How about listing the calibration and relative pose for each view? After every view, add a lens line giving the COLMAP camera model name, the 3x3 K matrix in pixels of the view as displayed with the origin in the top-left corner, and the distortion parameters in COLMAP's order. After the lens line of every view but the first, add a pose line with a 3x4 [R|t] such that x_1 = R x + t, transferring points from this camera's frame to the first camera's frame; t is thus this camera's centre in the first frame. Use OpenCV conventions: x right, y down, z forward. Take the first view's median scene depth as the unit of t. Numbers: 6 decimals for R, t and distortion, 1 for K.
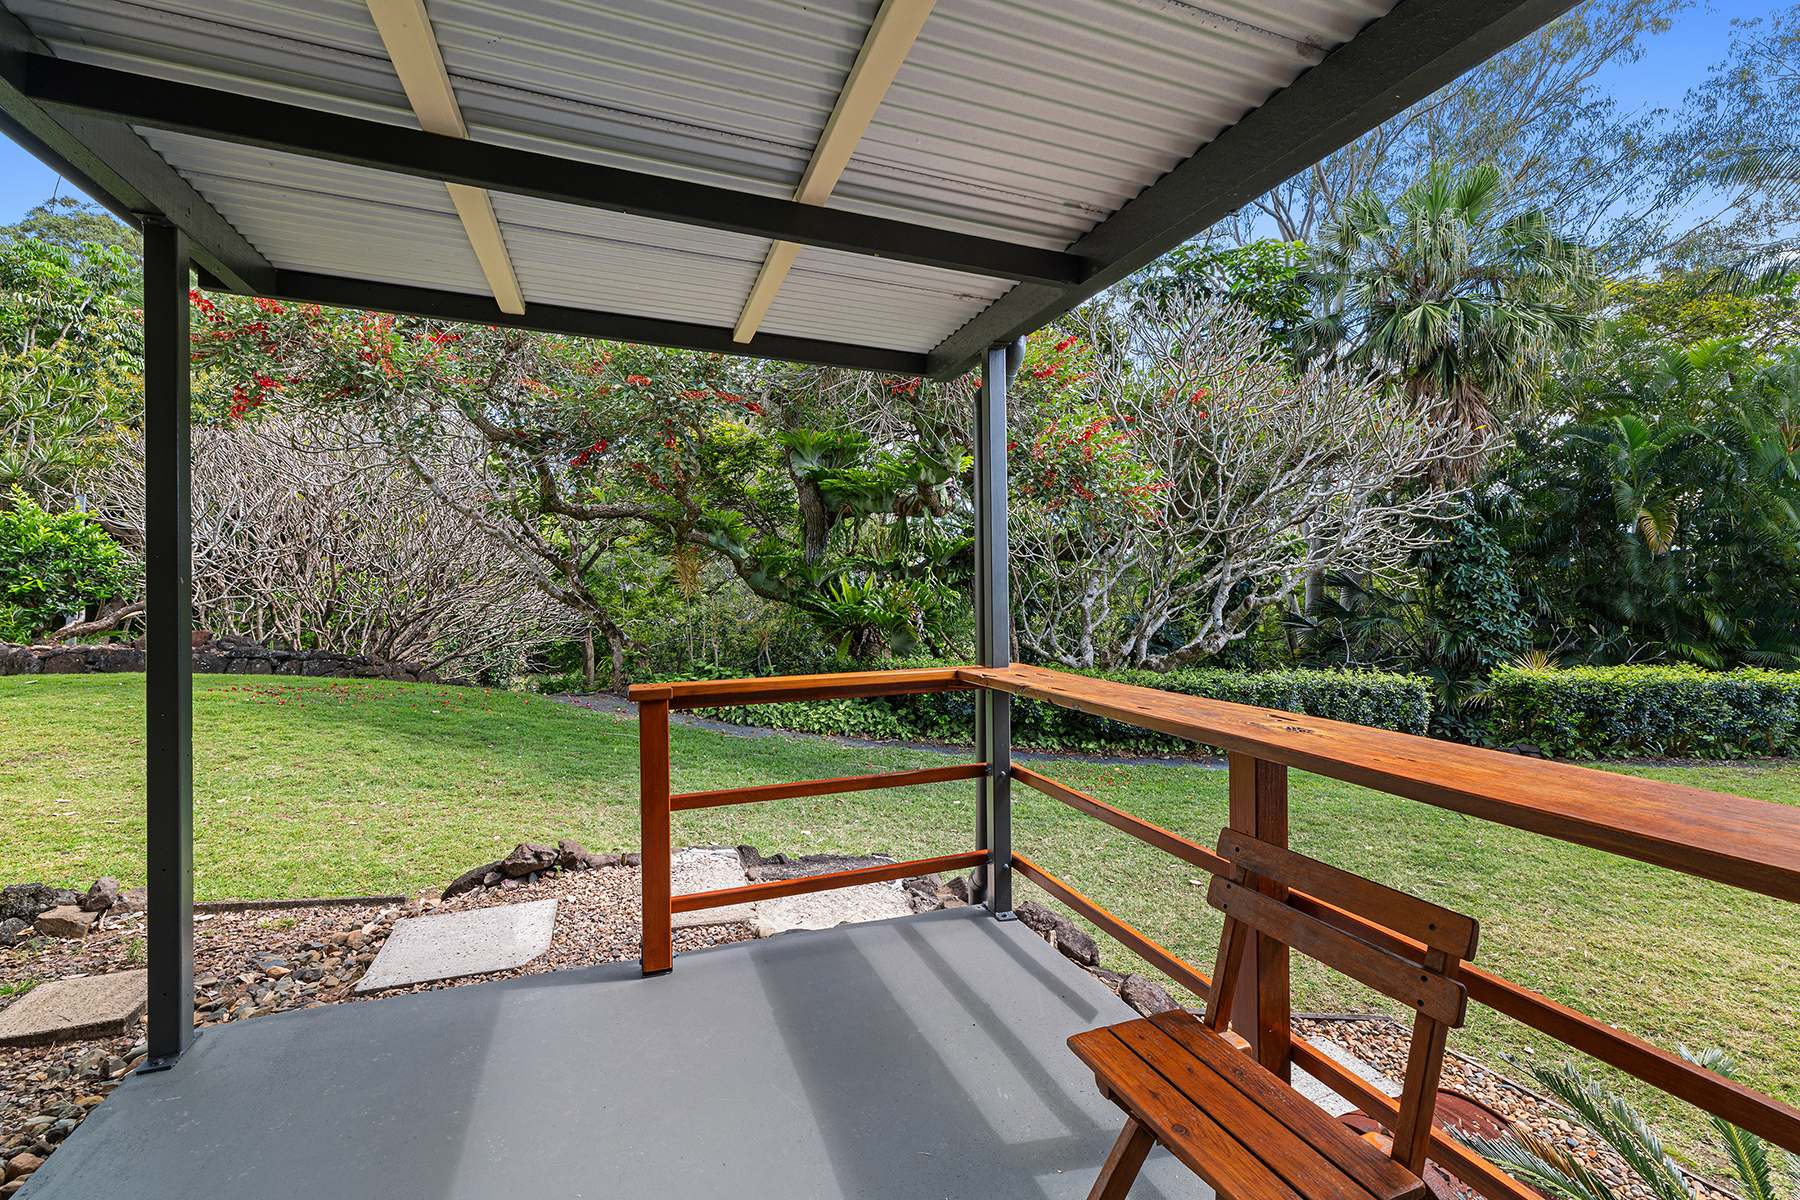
lens RADIAL K [[778.7, 0, 894.9], [0, 778.7, 592.6], [0, 0, 1]] dist [0.000165, -0.000069]
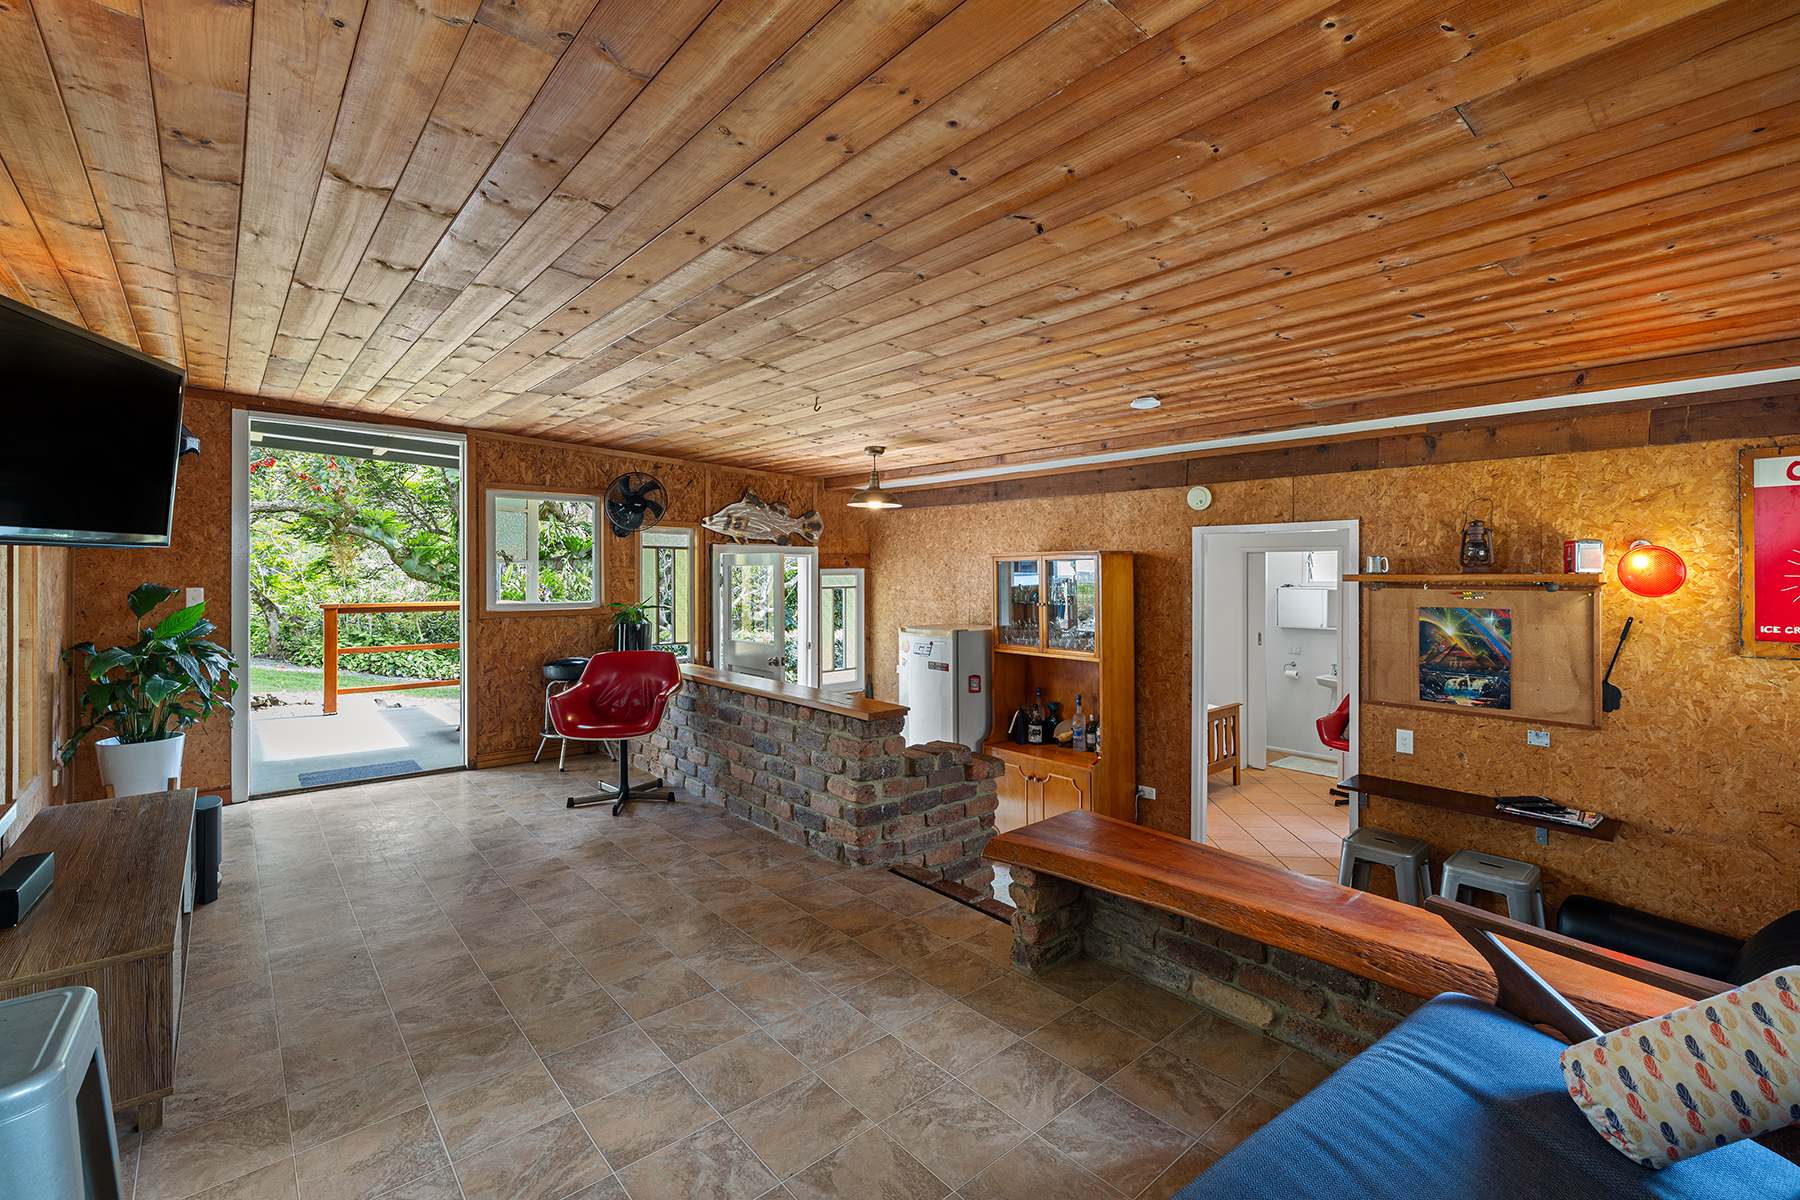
lens RADIAL K [[778.7, 0, 897.6], [0, 778.7, 575.2], [0, 0, 1]] dist [0.000165, -0.000069]
pose [[0.935778, 0.011863, 0.352391, 0.113713], [-0.008027, 0.999892, -0.012346, 0.008182], [-0.352499, 0.008724, 0.935771, -0.438385]]
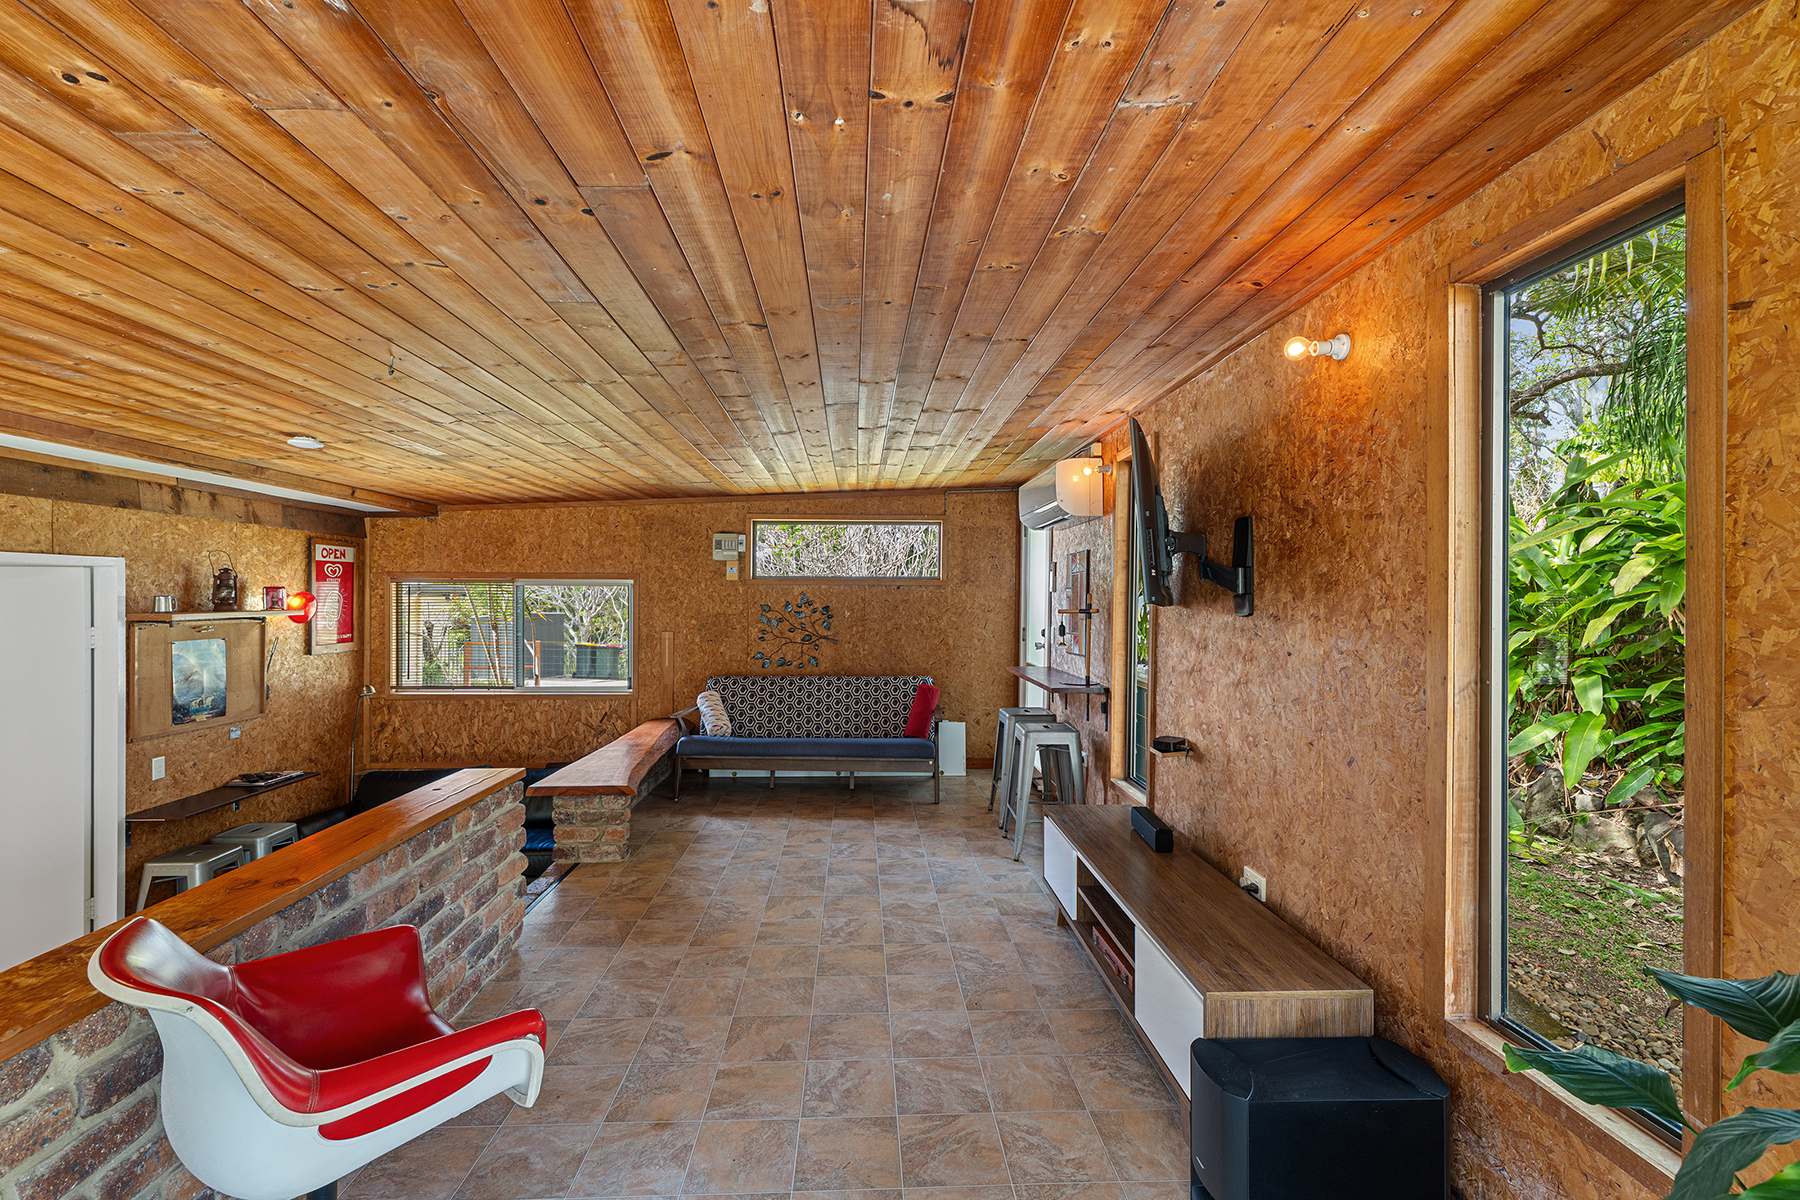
lens RADIAL K [[778.7, 0, 894.1], [0, 778.7, 595.7], [0, 0, 1]] dist [0.000165, -0.000069]
pose [[-0.953804, 0.008927, 0.300296, -0.119171], [0.012086, 0.999889, 0.008663, -0.019669], [-0.300185, 0.011892, -0.953807, 0.576145]]
